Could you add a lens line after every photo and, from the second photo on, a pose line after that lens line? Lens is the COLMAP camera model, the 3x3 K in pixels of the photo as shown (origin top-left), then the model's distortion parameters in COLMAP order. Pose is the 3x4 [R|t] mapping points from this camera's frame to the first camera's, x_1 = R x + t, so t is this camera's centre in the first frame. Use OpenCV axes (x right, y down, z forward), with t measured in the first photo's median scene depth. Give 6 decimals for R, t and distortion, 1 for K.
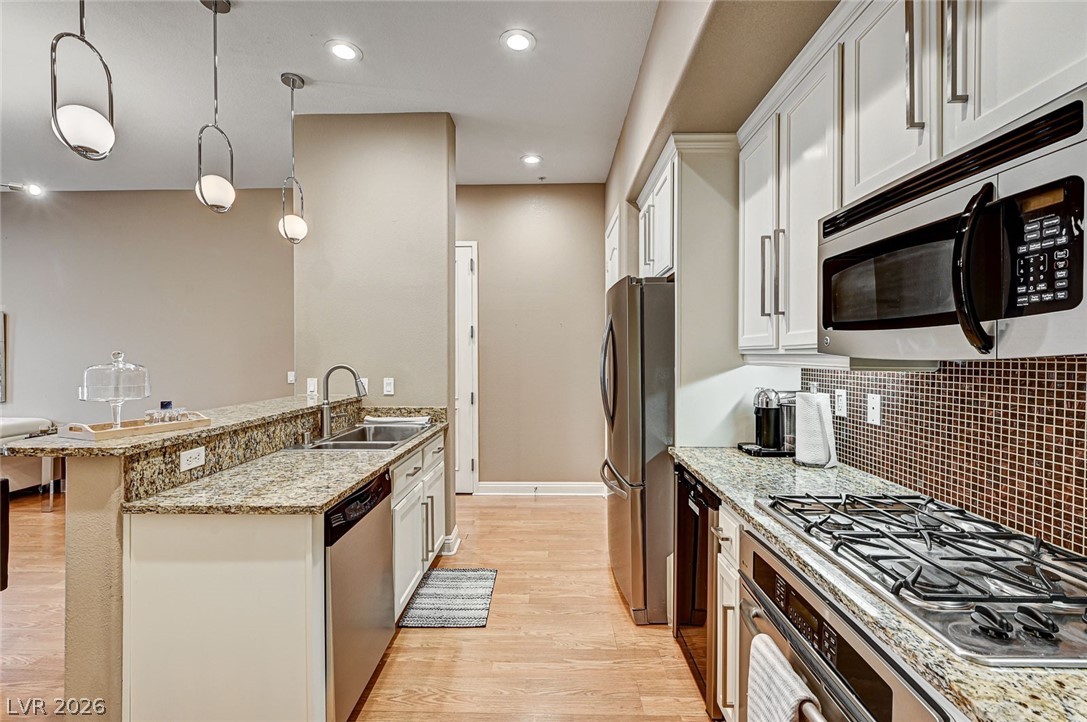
lens RADIAL K [[461.8, 0, 549.7], [0, 461.8, 357.0], [0, 0, 1]] dist [0.000965, -0.000204]
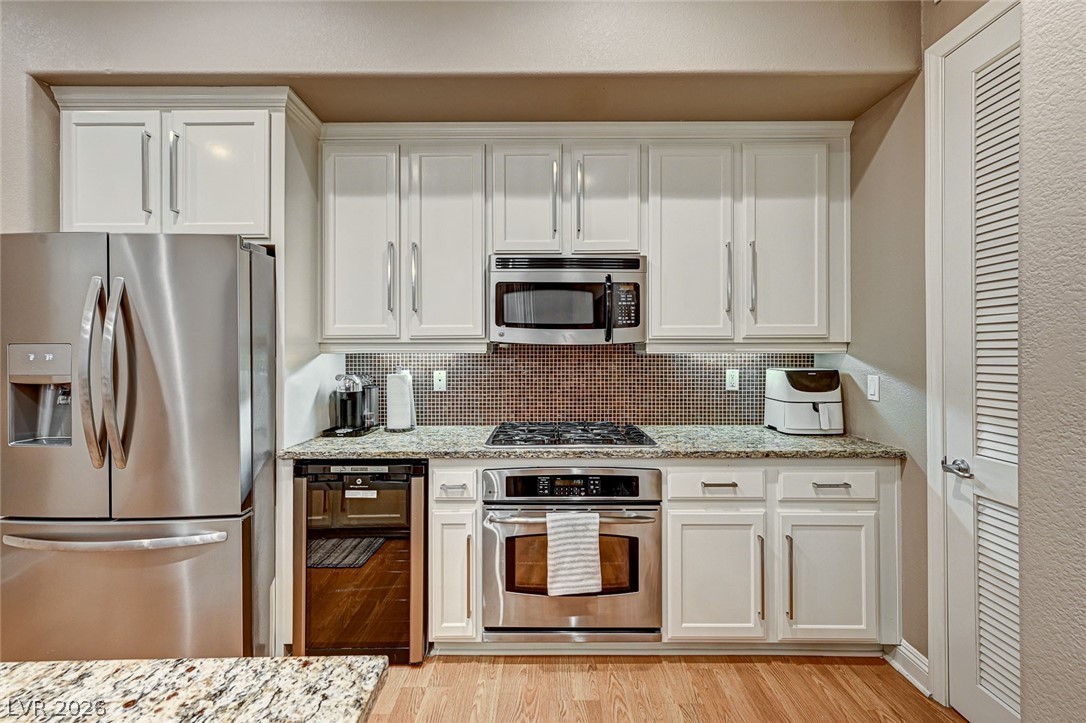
lens RADIAL K [[455.8, 0, 547.7], [0, 455.8, 350.1], [0, 0, 1]] dist [0.001817, 0.000265]
pose [[-0.021451, 0.002062, 0.999768, -0.936151], [0.007575, 0.999970, -0.001900, 0.024580], [-0.999741, 0.007533, -0.021466, 0.843843]]
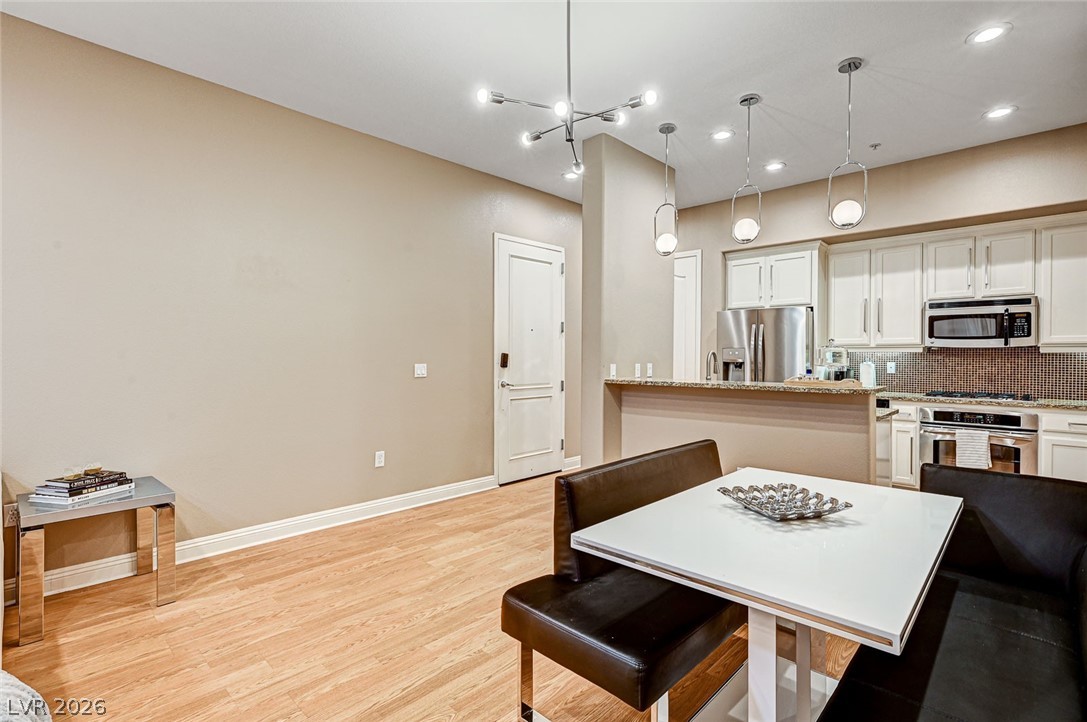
lens RADIAL K [[507.3, 0, 547.0], [0, 507.3, 358.0], [0, 0, 1]] dist [-0.000730, 0.000345]
pose [[0.678350, -0.000101, 0.734739, -3.510541], [0.000380, 1.000000, -0.000214, 0.068207], [-0.734739, 0.000425, 0.678350, 0.570711]]
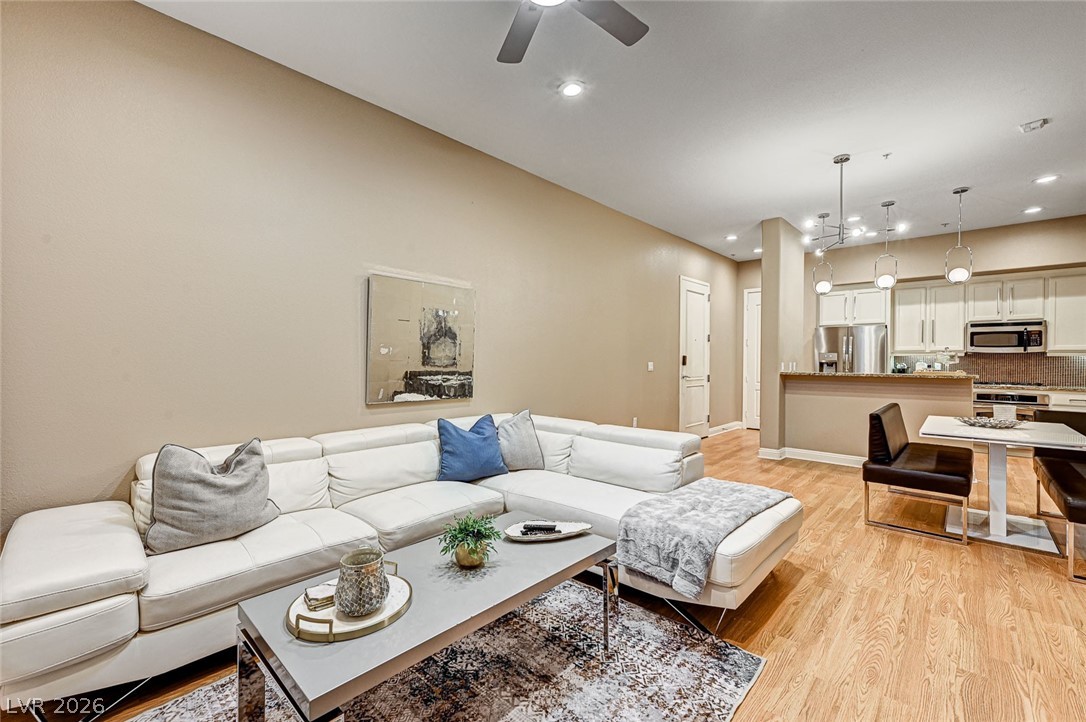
lens RADIAL K [[448.4, 0, 546.2], [0, 448.4, 362.3], [0, 0, 1]] dist [0.001090, -0.000179]
pose [[0.668911, 0.000054, 0.743343, -5.545776], [-0.002222, 0.999996, 0.001927, 0.097329], [-0.743340, -0.002941, 0.668908, 1.131897]]
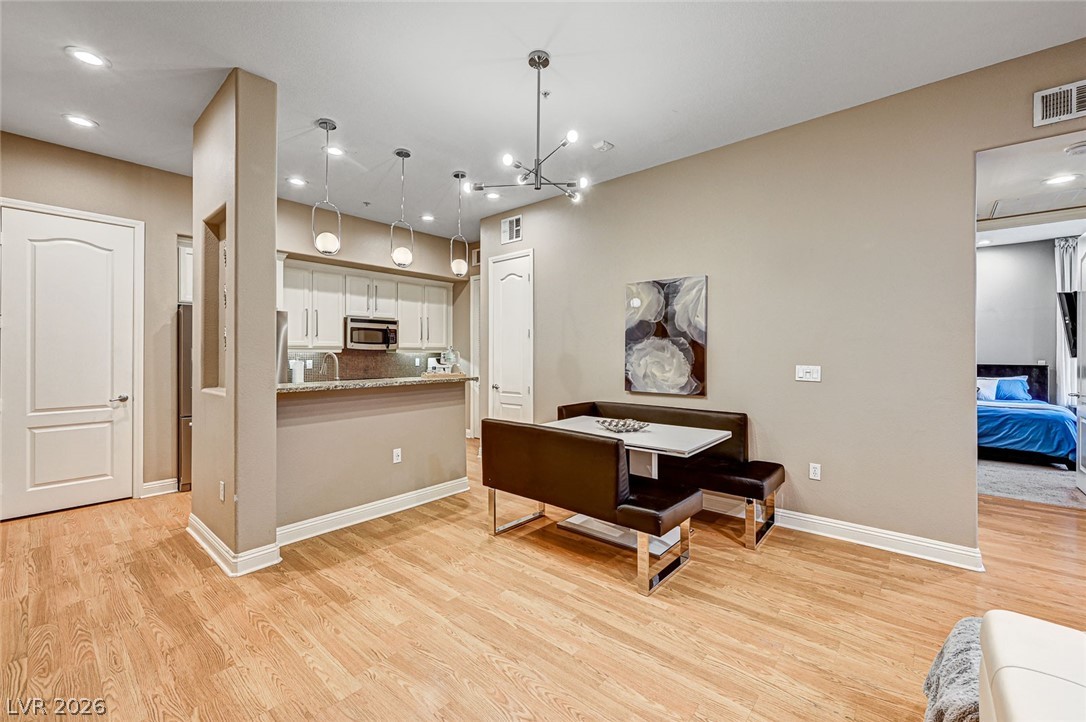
lens RADIAL K [[448.4, 0, 541.3], [0, 448.4, 351.6], [0, 0, 1]] dist [0.001090, -0.000179]
pose [[-0.766252, 0.001636, 0.642538, -3.432915], [0.003496, 0.999993, 0.001623, 0.022316], [-0.642531, 0.003490, -0.766252, 3.025118]]
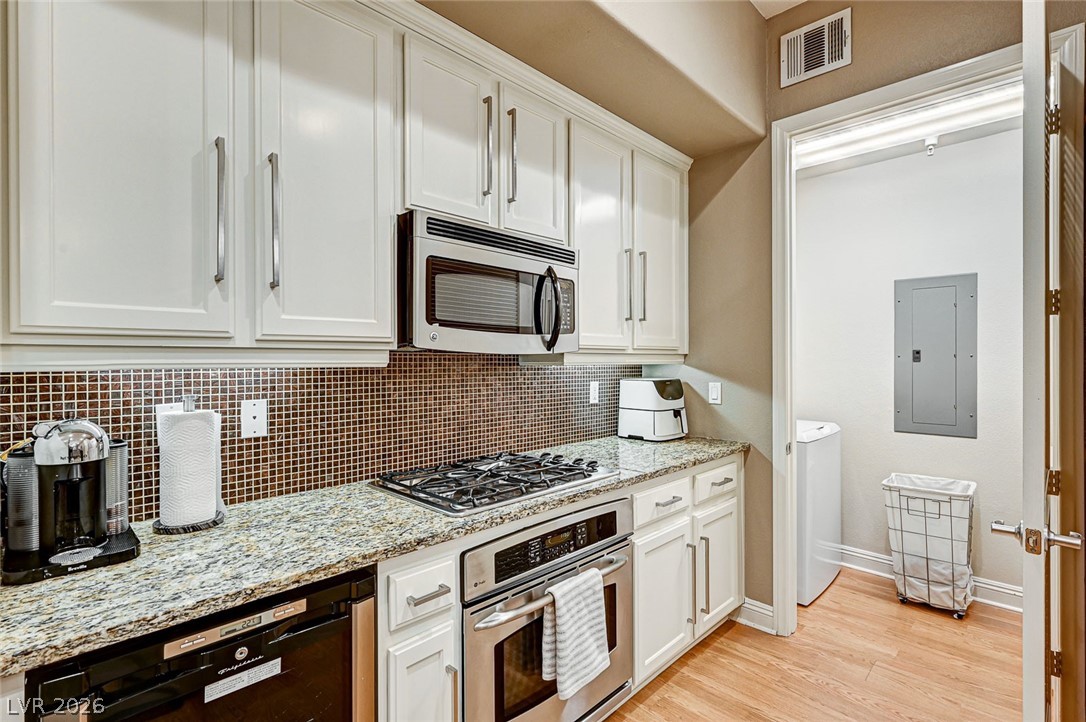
lens RADIAL K [[506.9, 0, 547.1], [0, 506.9, 361.5], [0, 0, 1]] dist [-0.000730, 0.000345]
pose [[-0.730817, 0.001001, 0.682573, -0.333063], [0.006864, 0.999959, 0.005883, 0.015513], [-0.682539, 0.008984, -0.730794, 1.591846]]
